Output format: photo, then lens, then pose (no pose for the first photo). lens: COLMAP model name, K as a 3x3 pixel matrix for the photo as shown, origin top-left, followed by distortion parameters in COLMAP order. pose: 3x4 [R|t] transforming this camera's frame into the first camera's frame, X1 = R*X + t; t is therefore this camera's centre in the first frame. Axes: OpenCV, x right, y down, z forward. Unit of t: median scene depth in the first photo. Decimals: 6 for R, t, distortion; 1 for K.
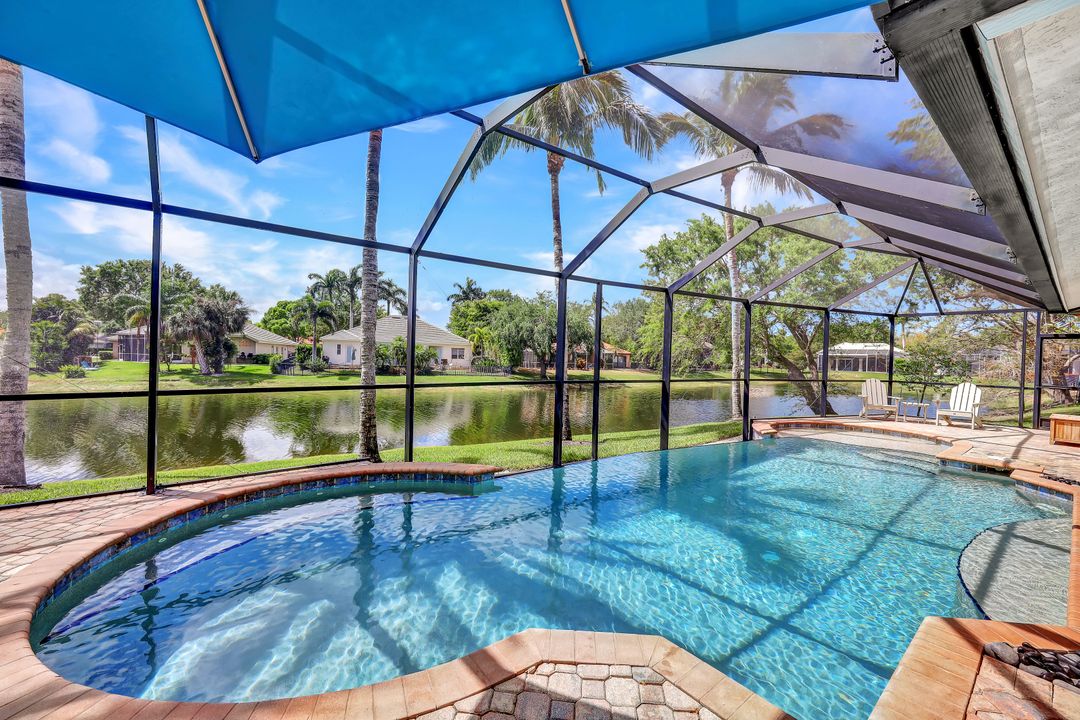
lens RADIAL K [[434.4, 0, 544.5], [0, 434.4, 357.5], [0, 0, 1]] dist [-0.000445, 0.000604]
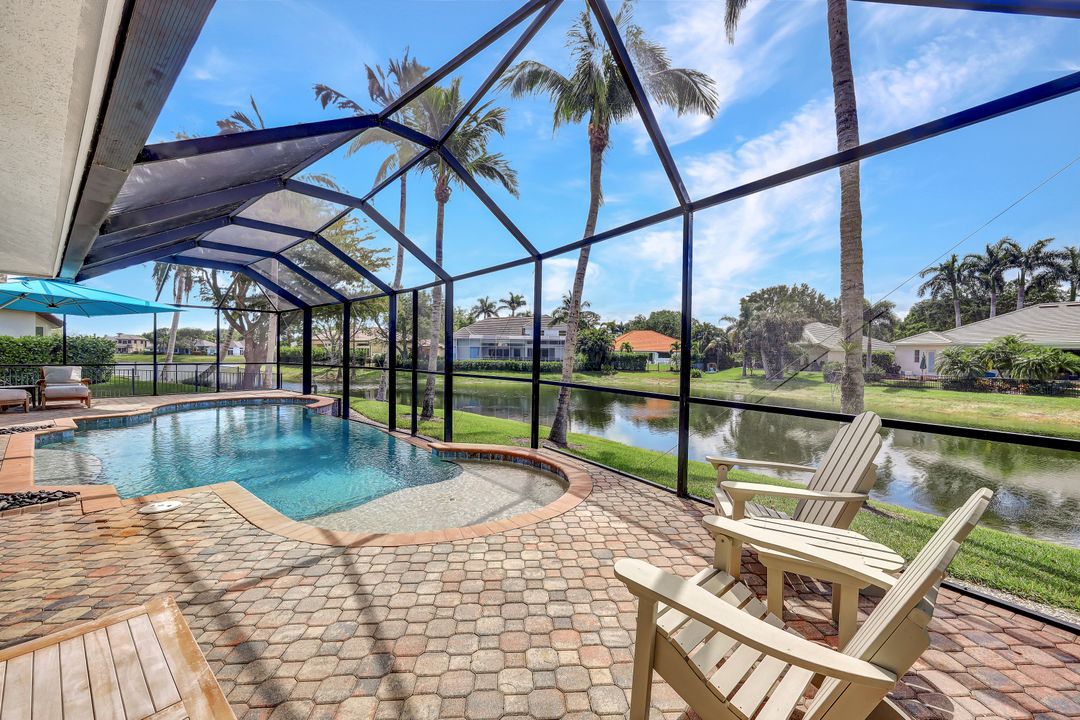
lens RADIAL K [[434.4, 0, 540.9], [0, 434.4, 358.7], [0, 0, 1]] dist [-0.000445, 0.000604]
pose [[0.182581, -0.008837, -0.983151, 0.222510], [-0.012151, 0.999863, -0.011244, 0.004483], [0.983116, 0.014000, 0.182449, 0.176621]]
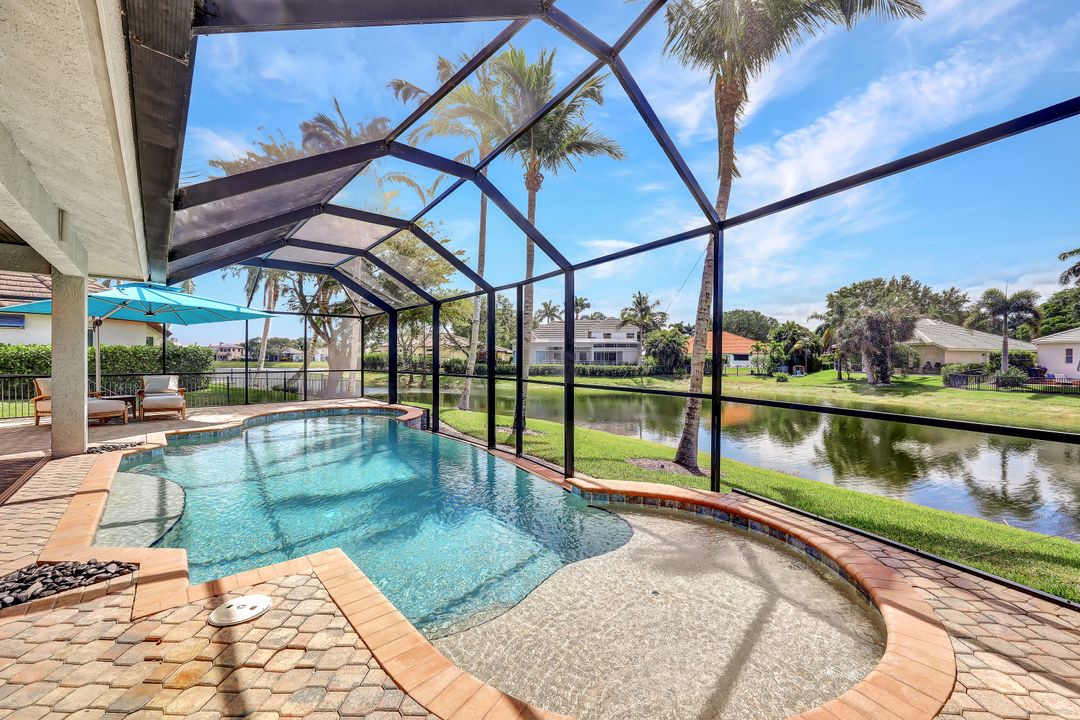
lens RADIAL K [[434.4, 0, 540.7], [0, 434.4, 359.0], [0, 0, 1]] dist [-0.000445, 0.000604]
pose [[0.047118, -0.017657, -0.998733, 0.187766], [-0.005294, 0.999825, -0.017926, 0.003410], [0.998875, 0.006132, 0.047016, 0.157435]]
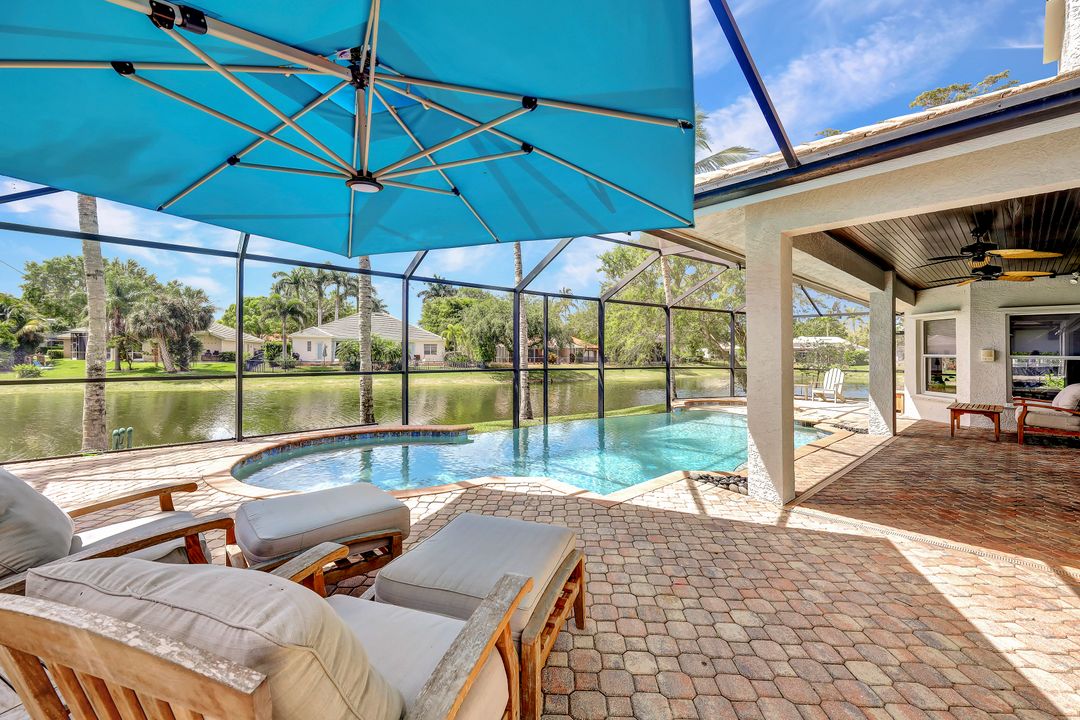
lens RADIAL K [[434.4, 0, 550.2], [0, 434.4, 355.3], [0, 0, 1]] dist [-0.000445, 0.000604]
pose [[0.997085, -0.009347, 0.075719, 0.005156], [0.008916, 0.999942, 0.006027, 0.000935], [-0.075771, -0.005334, 0.997111, -0.045731]]
